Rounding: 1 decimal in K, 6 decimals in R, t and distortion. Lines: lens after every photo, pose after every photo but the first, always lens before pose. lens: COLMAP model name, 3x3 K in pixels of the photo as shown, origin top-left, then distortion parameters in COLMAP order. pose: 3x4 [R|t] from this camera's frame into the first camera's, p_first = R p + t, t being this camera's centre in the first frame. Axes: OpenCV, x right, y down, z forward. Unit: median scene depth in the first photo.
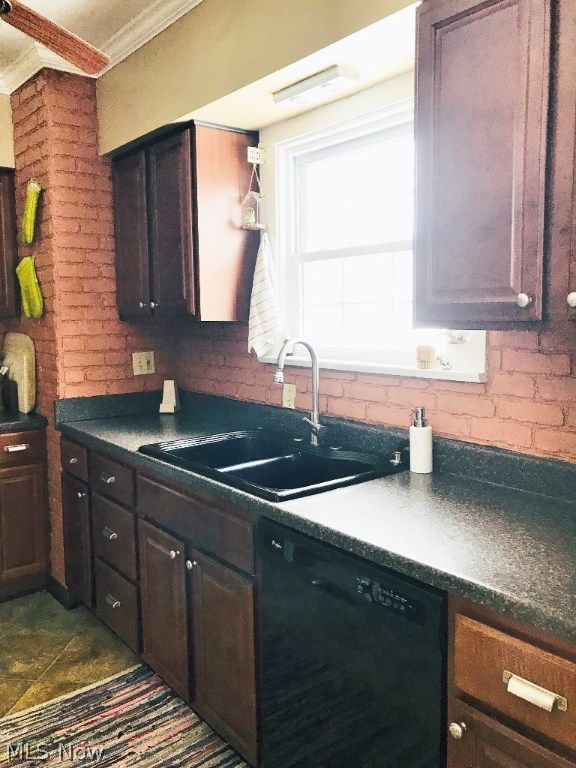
lens RADIAL K [[637.5, 0, 289.1], [0, 637.5, 378.6], [0, 0, 1]] dist [0.042376, -0.057744]
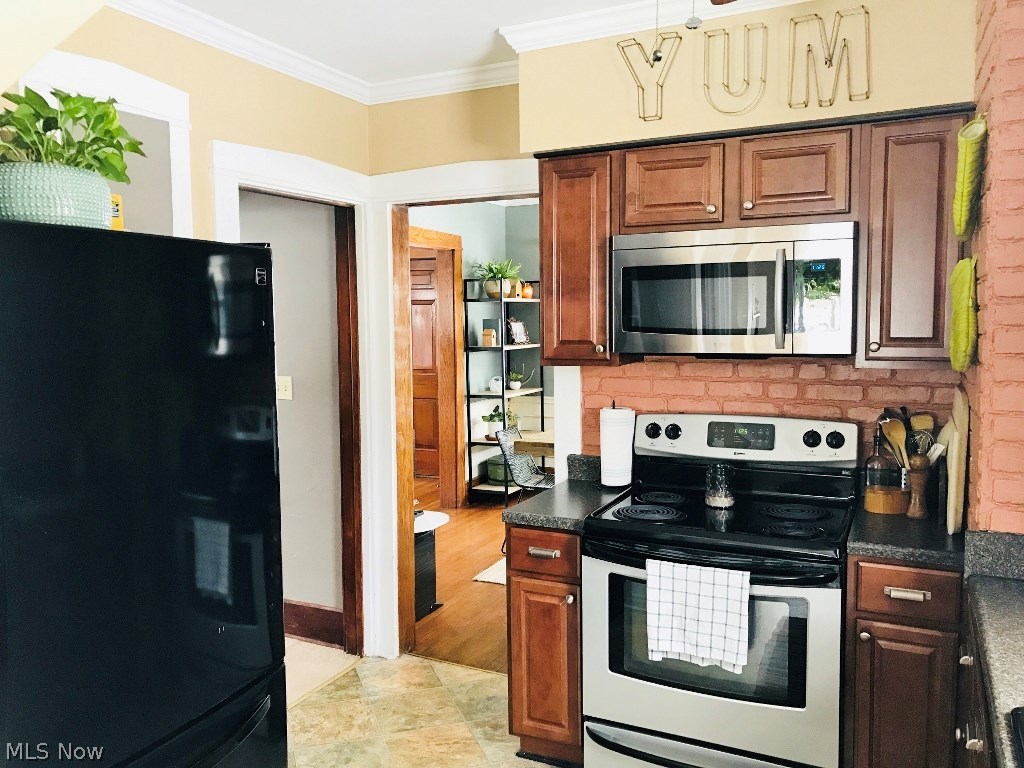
lens RADIAL K [[850.0, 0, 509.4], [0, 850.0, 386.4], [0, 0, 1]] dist [0.042376, -0.057744]
pose [[0.437513, 0.081457, -0.895515, 0.094599], [-0.088588, 0.994948, 0.047221, -0.084365], [0.894838, 0.058672, 0.442519, 0.342997]]
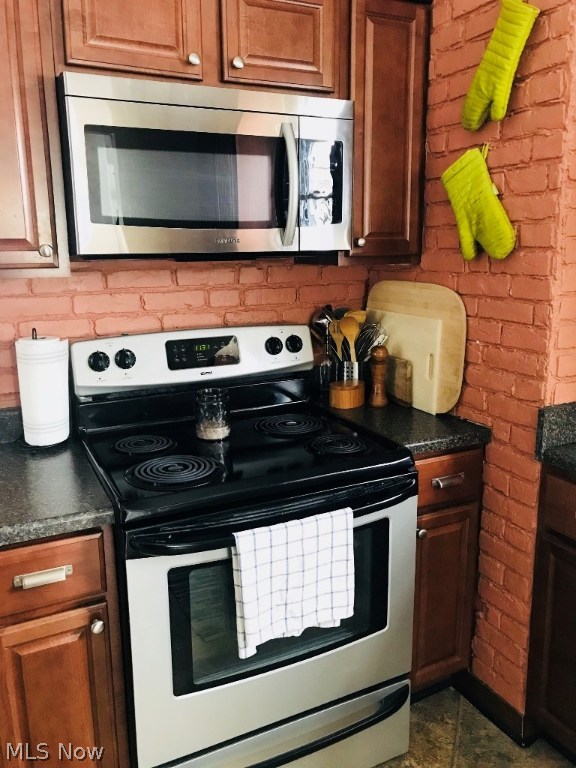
lens RADIAL K [[637.5, 0, 293.2], [0, 637.5, 371.5], [0, 0, 1]] dist [0.042376, -0.057744]
pose [[0.979489, 0.036435, -0.198178, -0.467903], [-0.017896, 0.995360, 0.094546, -0.046952], [0.200703, -0.089060, 0.975595, 0.417659]]
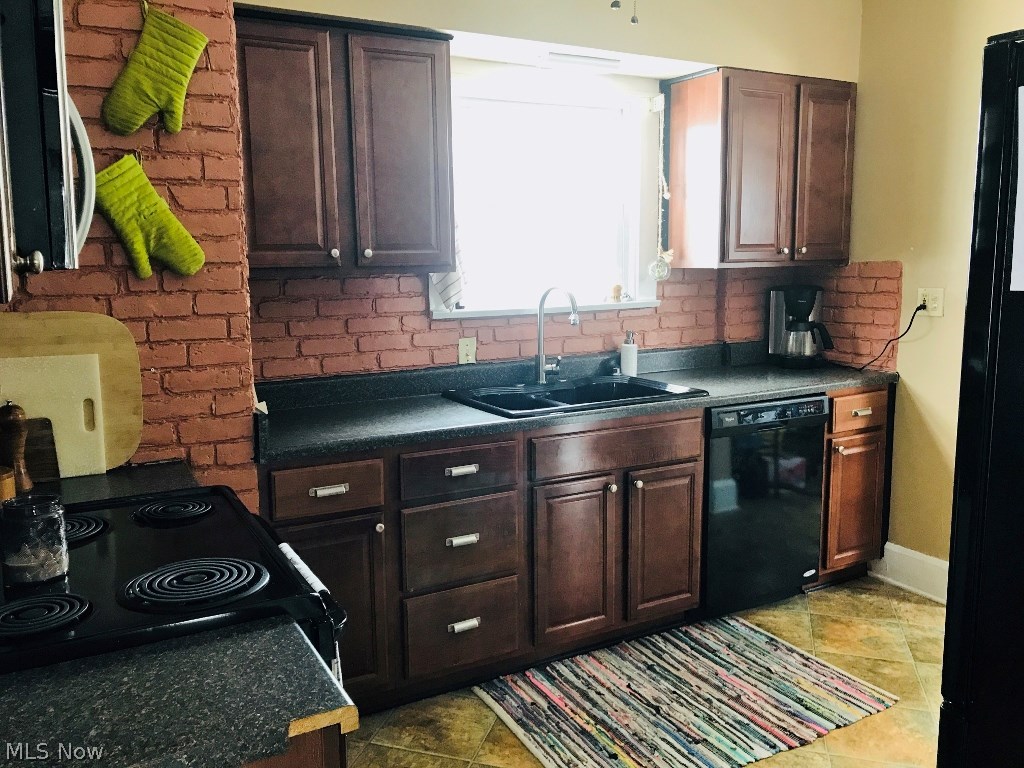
lens RADIAL K [[850.0, 0, 512.9], [0, 850.0, 388.5], [0, 0, 1]] dist [0.042376, -0.057744]
pose [[0.161459, -0.139901, 0.976913, -1.104184], [0.123521, 0.984981, 0.120642, -0.054978], [-0.979119, 0.101190, 0.176315, 0.634517]]
